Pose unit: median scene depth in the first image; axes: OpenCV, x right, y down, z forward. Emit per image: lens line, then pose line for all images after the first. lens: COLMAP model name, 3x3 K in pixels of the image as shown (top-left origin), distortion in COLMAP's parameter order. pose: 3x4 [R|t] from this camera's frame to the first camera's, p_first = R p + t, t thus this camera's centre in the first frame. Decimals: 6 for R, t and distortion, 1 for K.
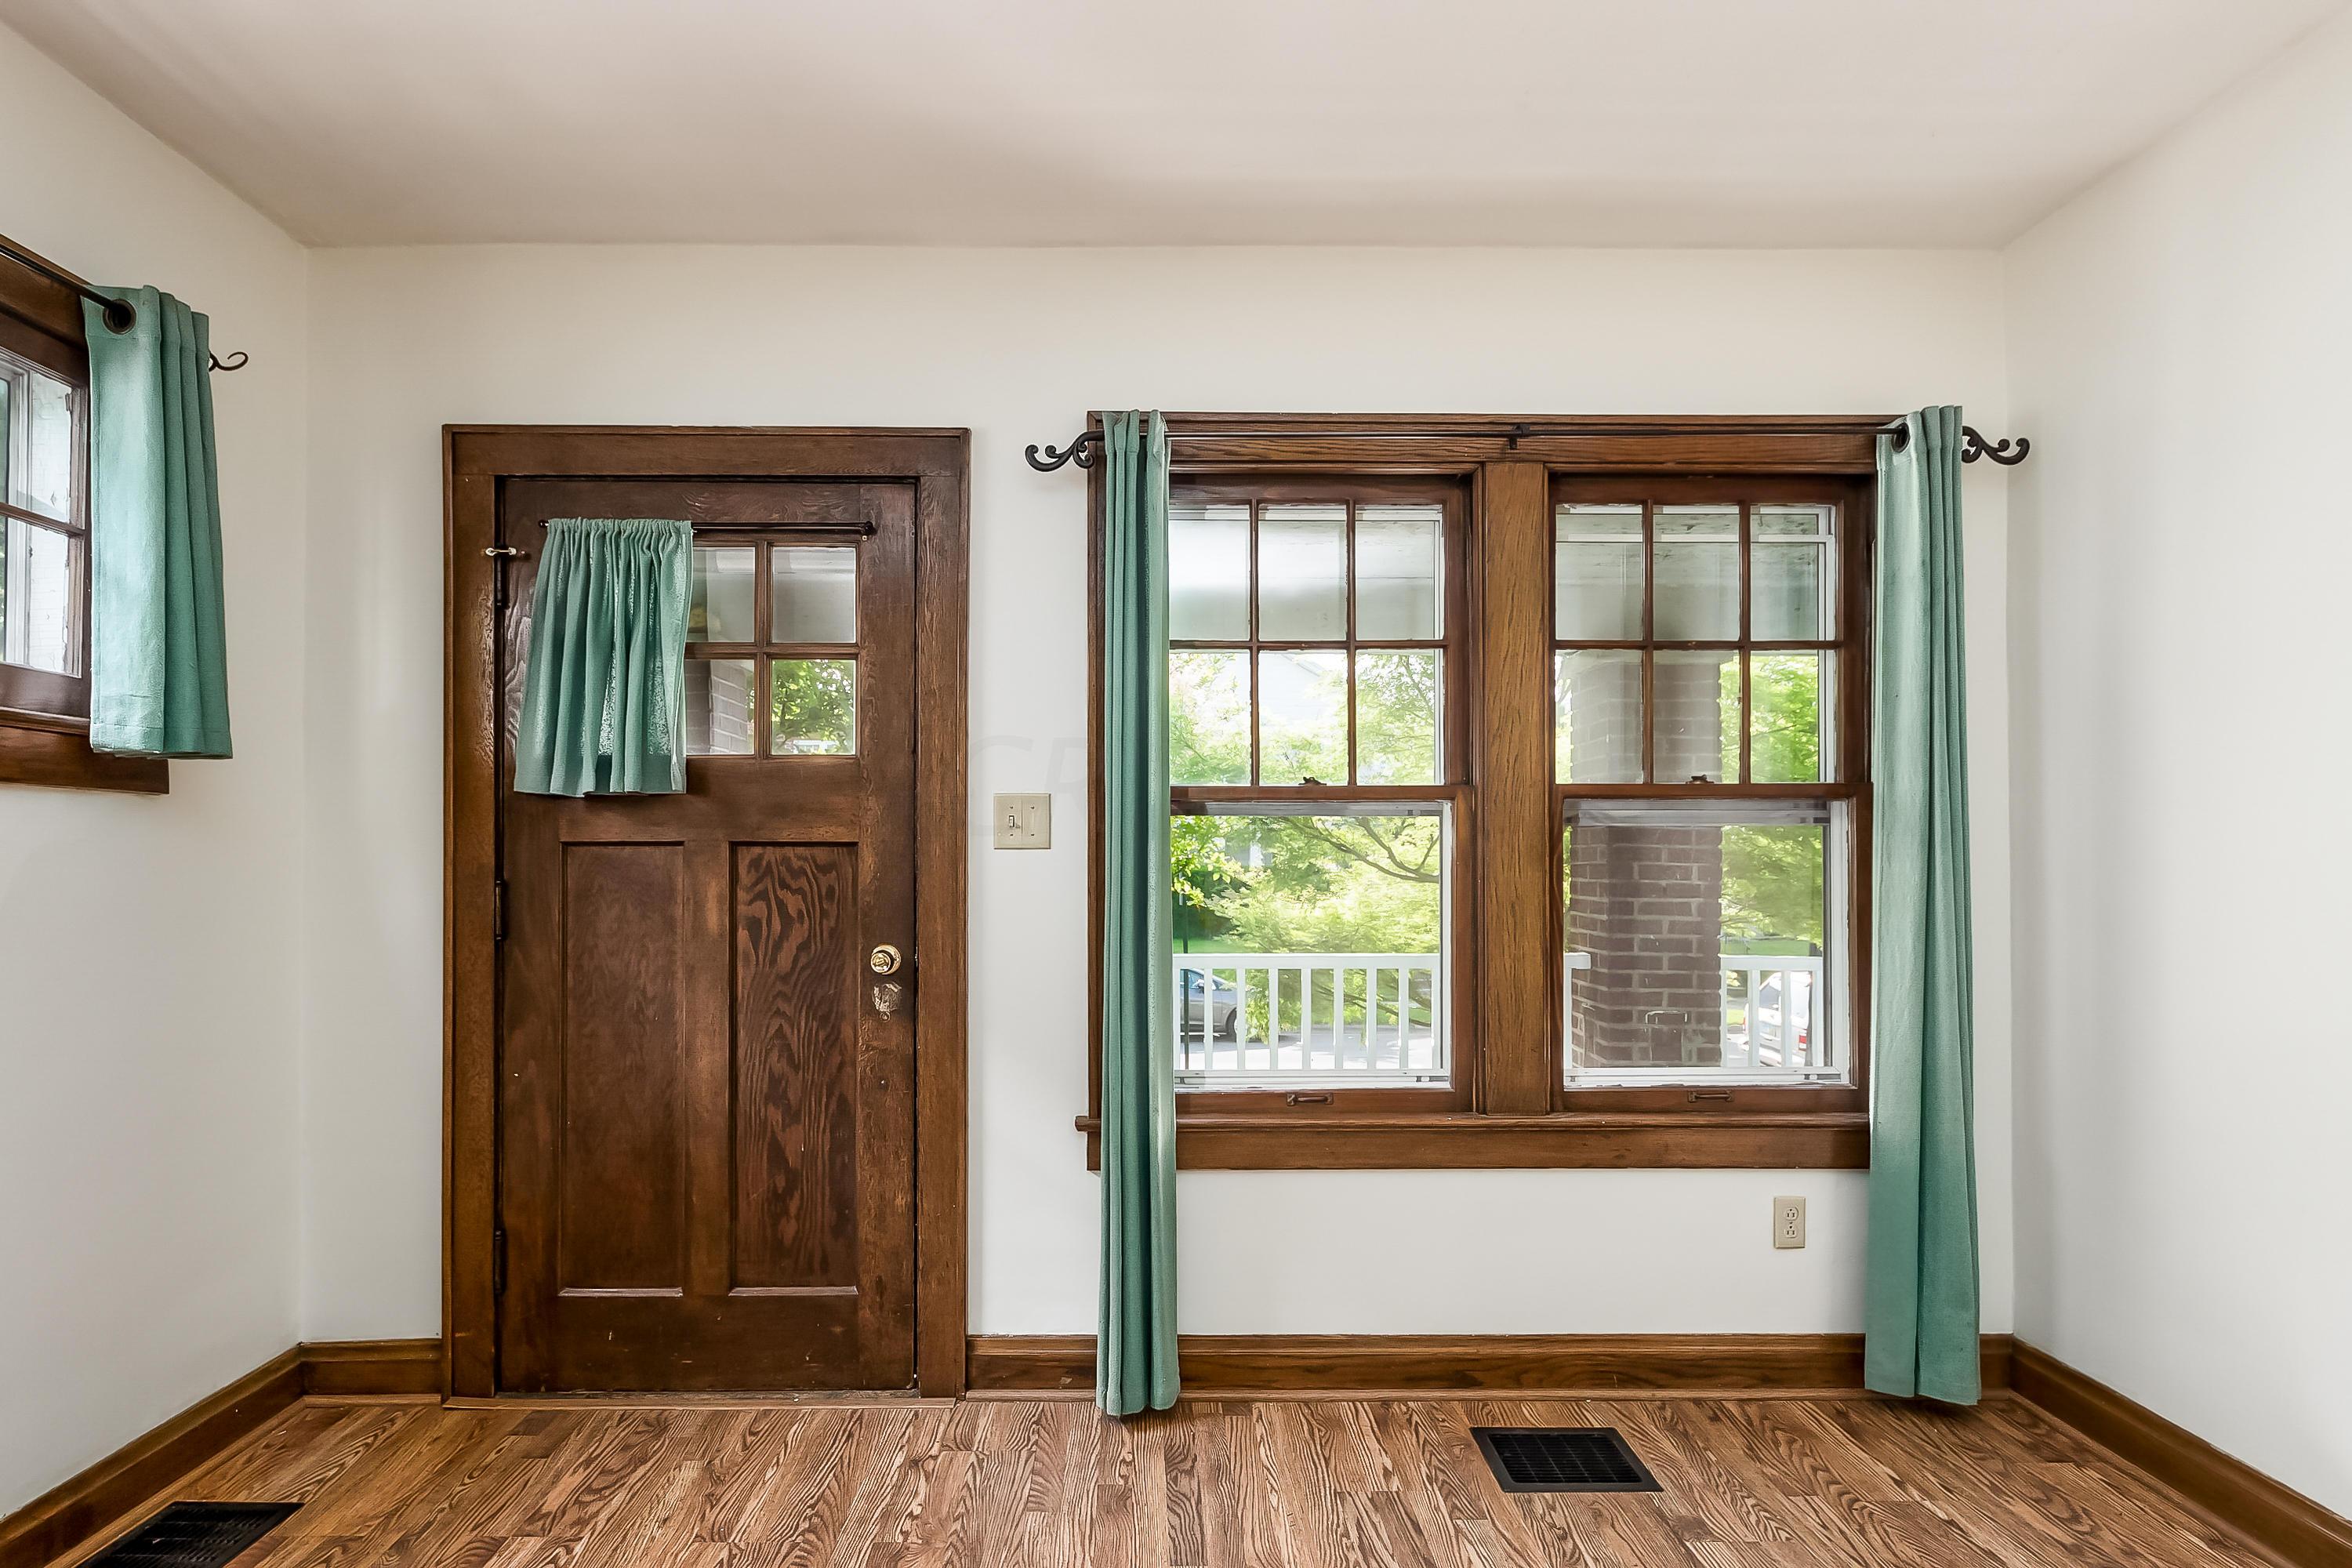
lens RADIAL K [[1230.0, 0, 1160.9], [0, 1230.0, 807.7], [0, 0, 1]] dist [0.001499, -0.000597]
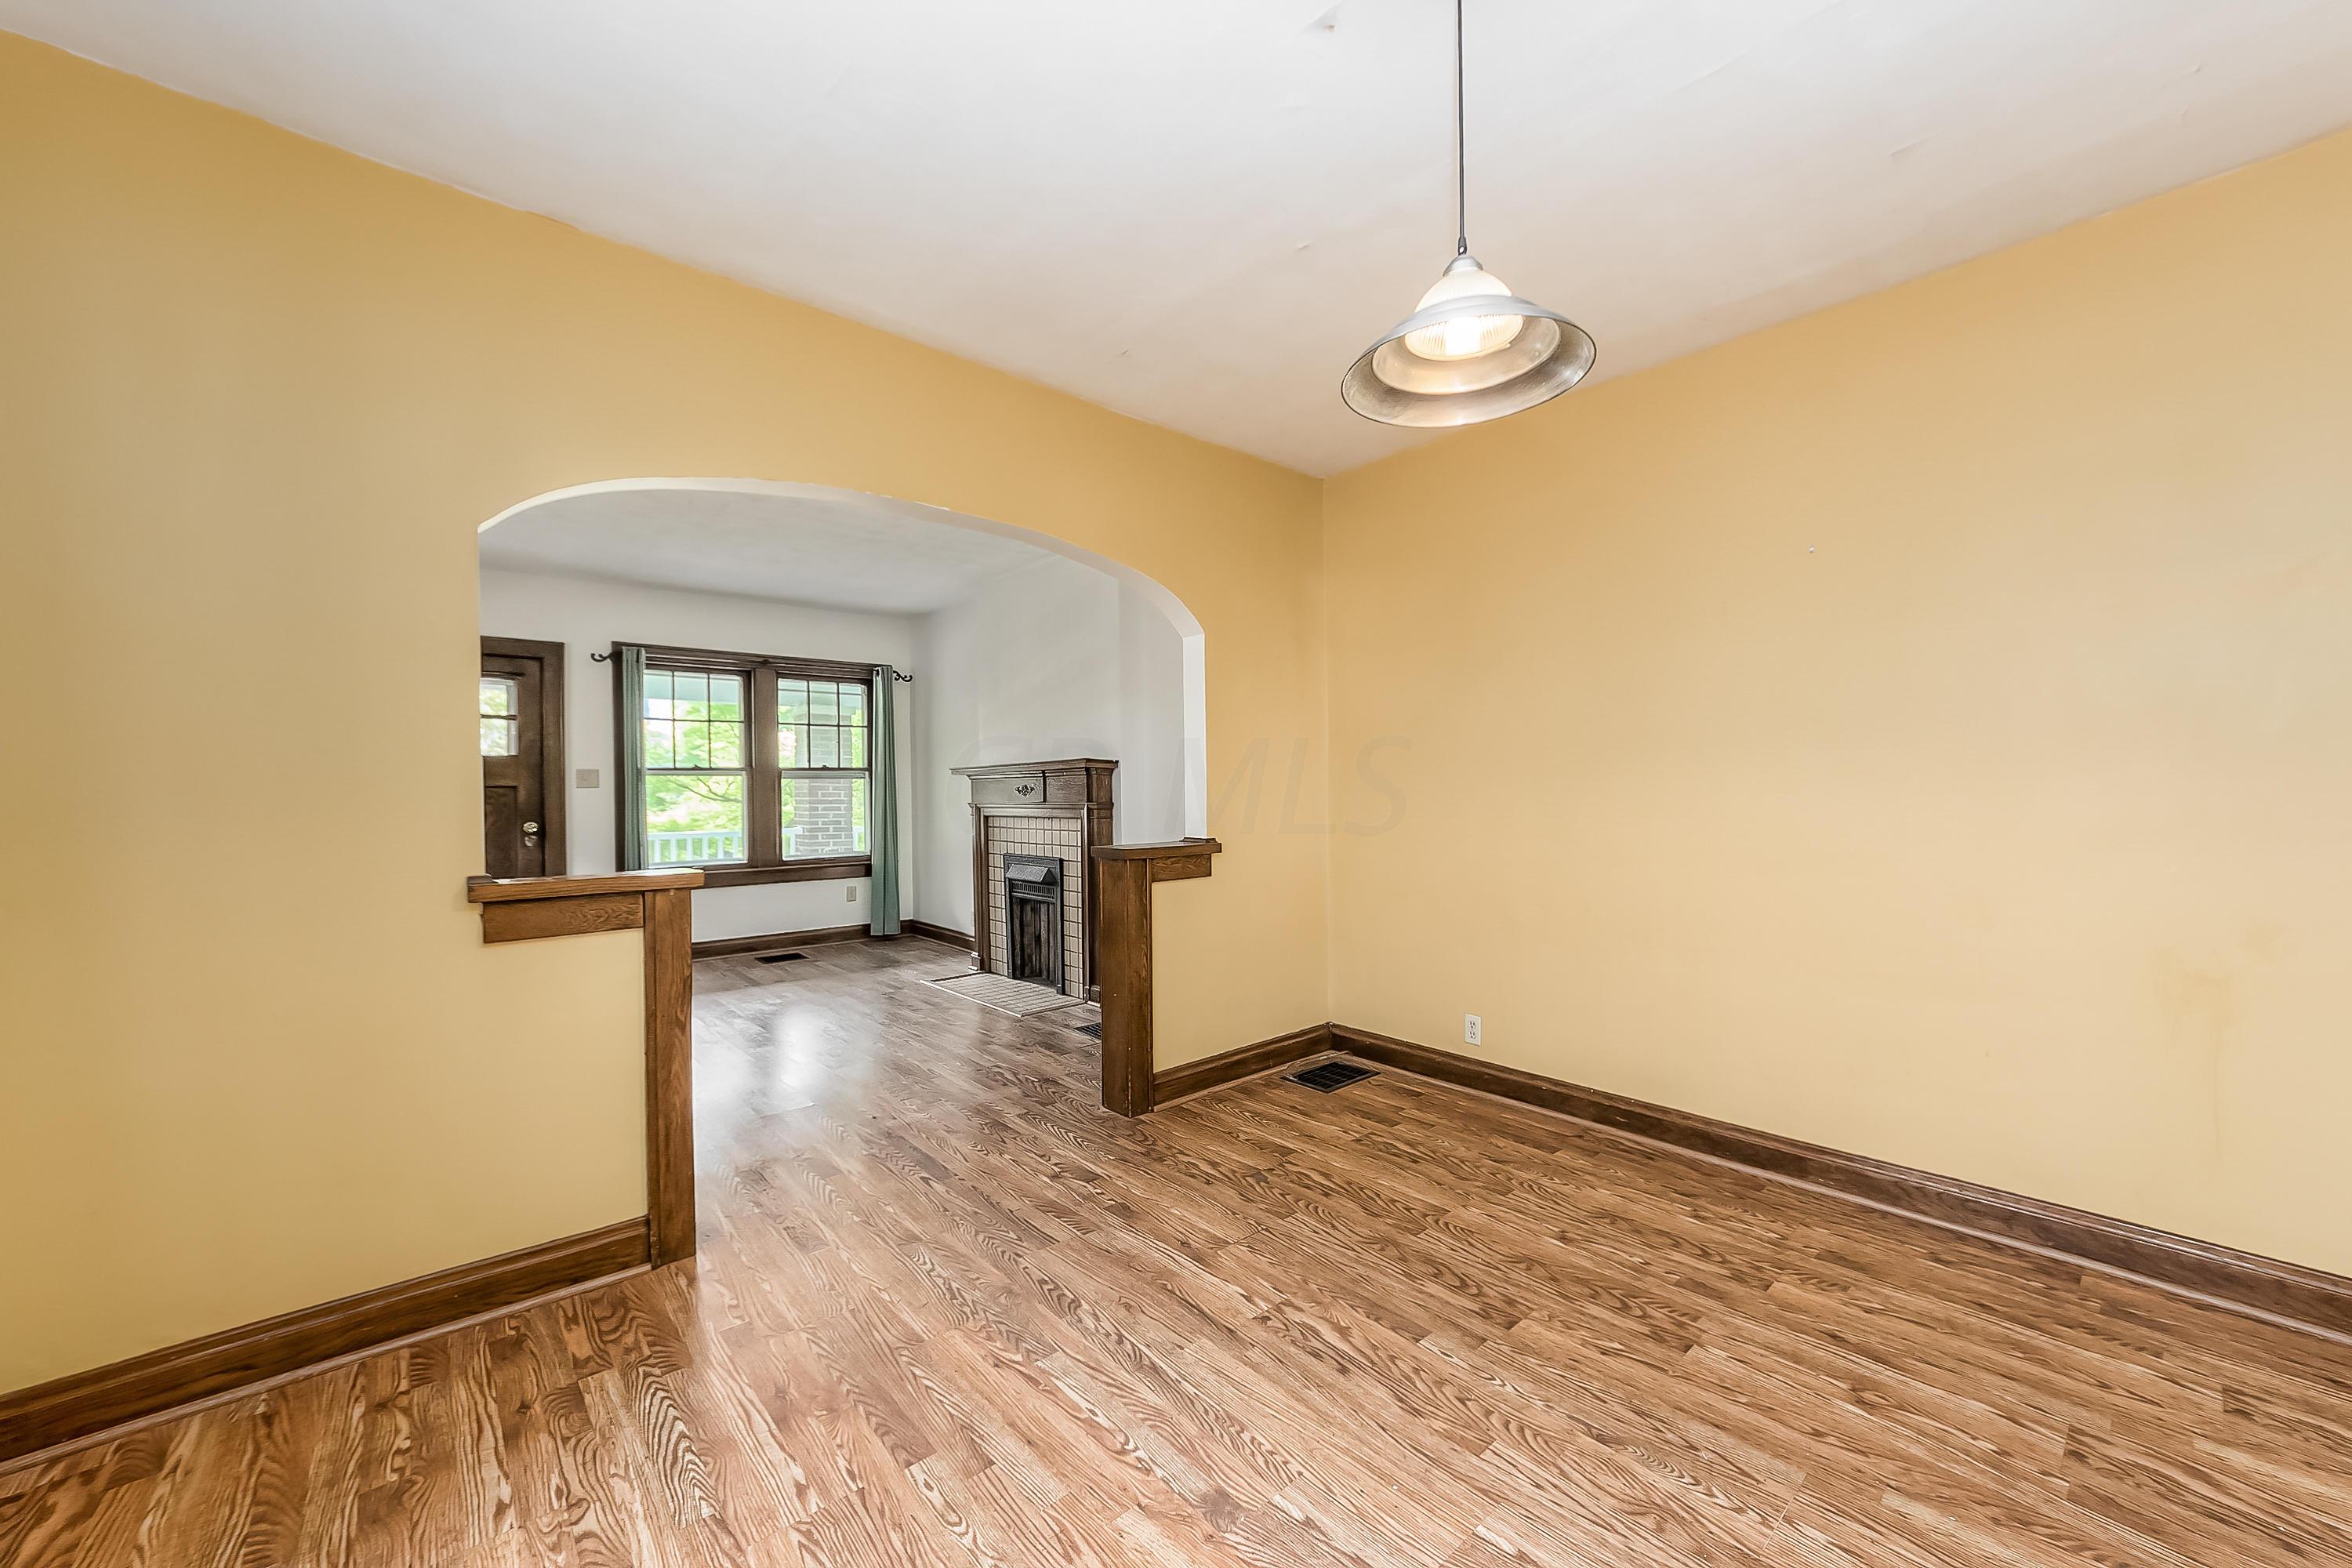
lens RADIAL K [[885.0, 0, 1175.7], [0, 885.0, 794.0], [0, 0, 1]] dist [0.001868, 0.000137]
pose [[0.760226, -0.011979, 0.649548, -0.422040], [-0.017493, 0.999090, 0.038898, -0.058724], [-0.649423, -0.040933, 0.759325, -1.510667]]
